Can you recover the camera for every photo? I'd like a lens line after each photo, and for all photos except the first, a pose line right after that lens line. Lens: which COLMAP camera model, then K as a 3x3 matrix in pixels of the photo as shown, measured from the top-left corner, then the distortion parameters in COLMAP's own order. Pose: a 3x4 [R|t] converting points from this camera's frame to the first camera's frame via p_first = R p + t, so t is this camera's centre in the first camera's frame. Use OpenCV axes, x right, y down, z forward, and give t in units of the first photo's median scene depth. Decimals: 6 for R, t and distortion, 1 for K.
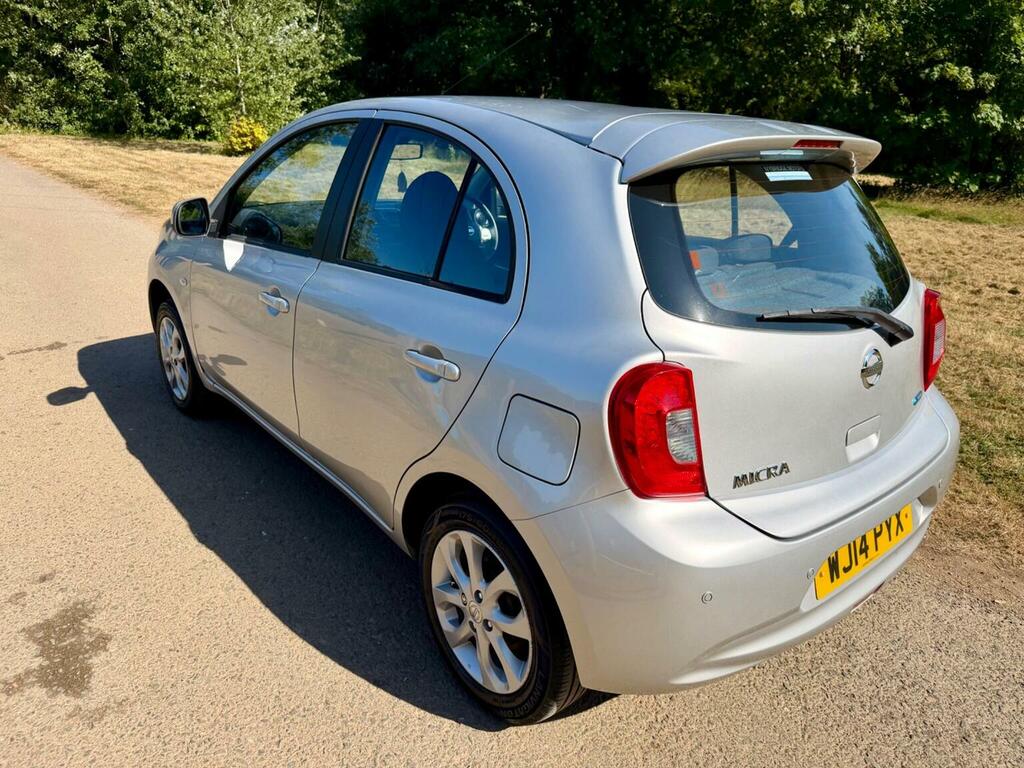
lens RADIAL K [[734.2, 0, 506.1], [0, 734.2, 379.3], [0, 0, 1]] dist [0.018160, -0.029684]
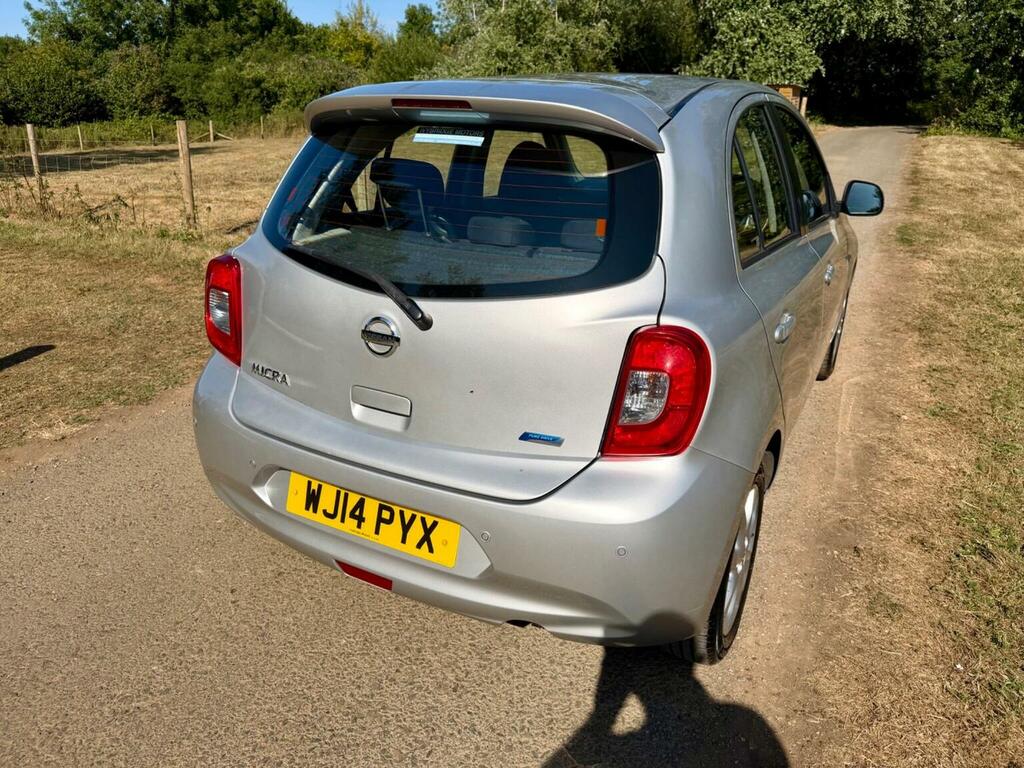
lens RADIAL K [[722.7, 0, 512.8], [0, 722.7, 374.4], [0, 0, 1]] dist [0.003046, -0.008367]
pose [[0.380342, 0.306349, -0.872634, 1.127456], [-0.312182, 0.930693, 0.190665, -0.163148], [0.870564, 0.199903, 0.449619, 0.591219]]
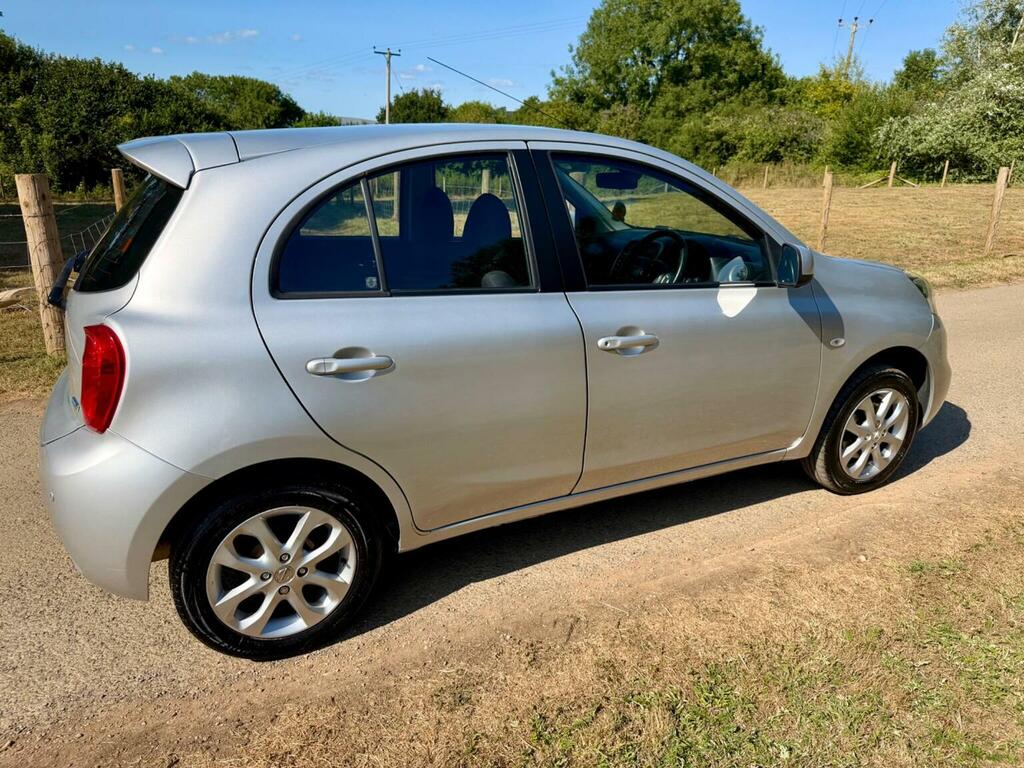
lens RADIAL K [[718.8, 0, 518.4], [0, 718.8, 384.5], [0, 0, 1]] dist [0.015076, -0.026732]
pose [[-0.224091, 0.276750, -0.934448, 1.265275], [-0.340743, 0.876068, 0.341174, -0.507468], [0.913059, 0.394861, -0.102018, 1.556087]]
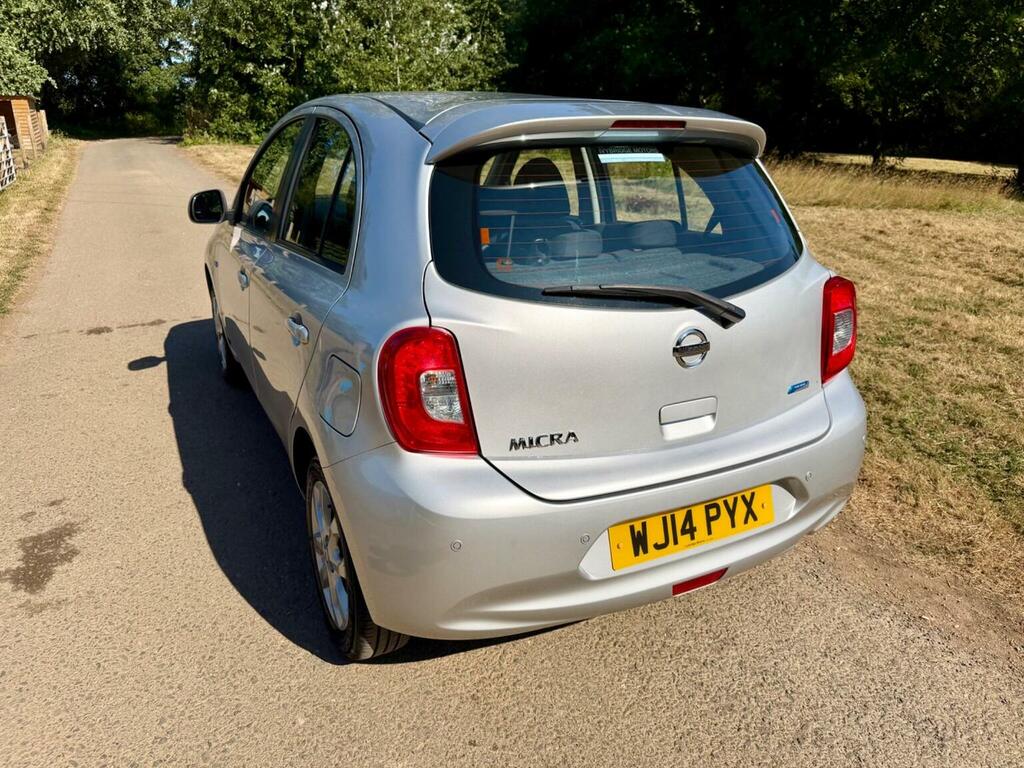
lens RADIAL K [[734.2, 0, 506.1], [0, 734.2, 379.3], [0, 0, 1]] dist [0.018160, -0.029684]
pose [[0.975152, 0.049531, -0.215929, 0.375679], [-0.050676, 0.998715, 0.000236, 0.032570], [0.215664, 0.010712, 0.976409, -0.022272]]
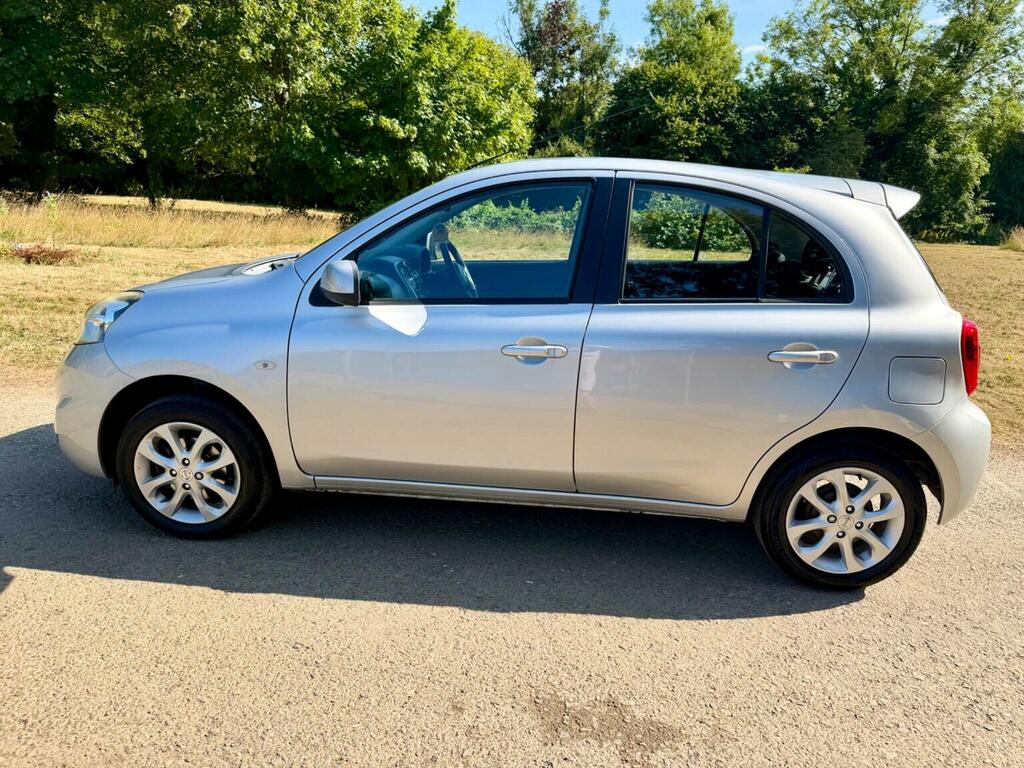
lens RADIAL K [[723.0, 0, 520.8], [0, 723.0, 386.2], [0, 0, 1]] dist [0.042637, -0.065339]
pose [[0.691060, -0.197609, 0.695260, -1.184453], [0.221240, 0.973563, 0.056806, -0.135516], [-0.688105, 0.114564, 0.716510, 0.327753]]
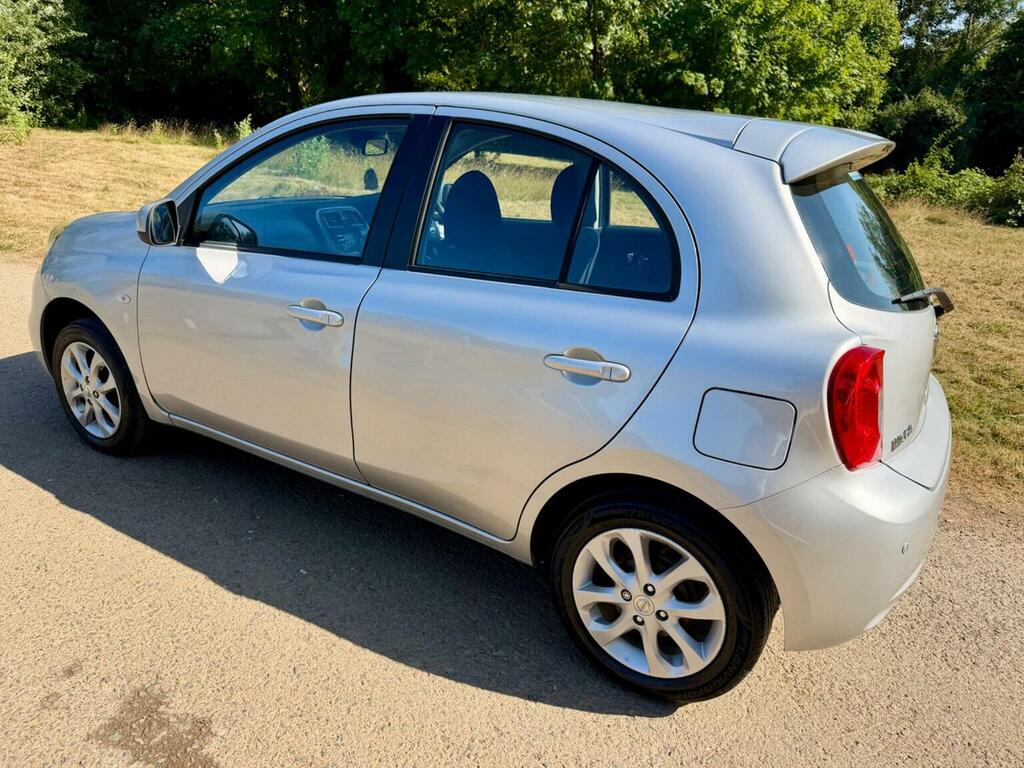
lens RADIAL K [[730.7, 0, 516.3], [0, 730.7, 382.2], [0, 0, 1]] dist [0.021735, -0.034783]
pose [[0.942740, -0.092854, 0.320344, -0.425736], [0.087888, 0.995680, 0.029960, -0.032477], [-0.321742, -0.000090, 0.946827, 0.077697]]
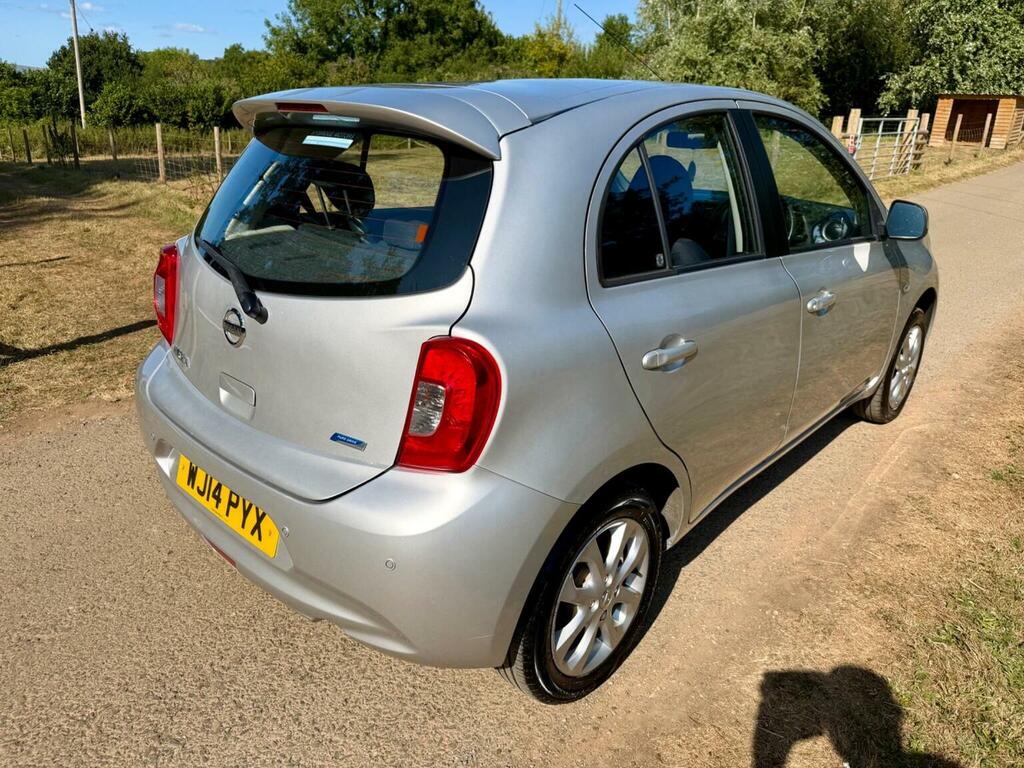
lens RADIAL K [[722.7, 0, 512.8], [0, 722.7, 374.4], [0, 0, 1]] dist [0.003046, -0.008367]
pose [[0.135720, 0.320706, -0.937405, 1.206732], [-0.346497, 0.901773, 0.258349, -0.277716], [0.928181, 0.289745, 0.233513, 0.916833]]
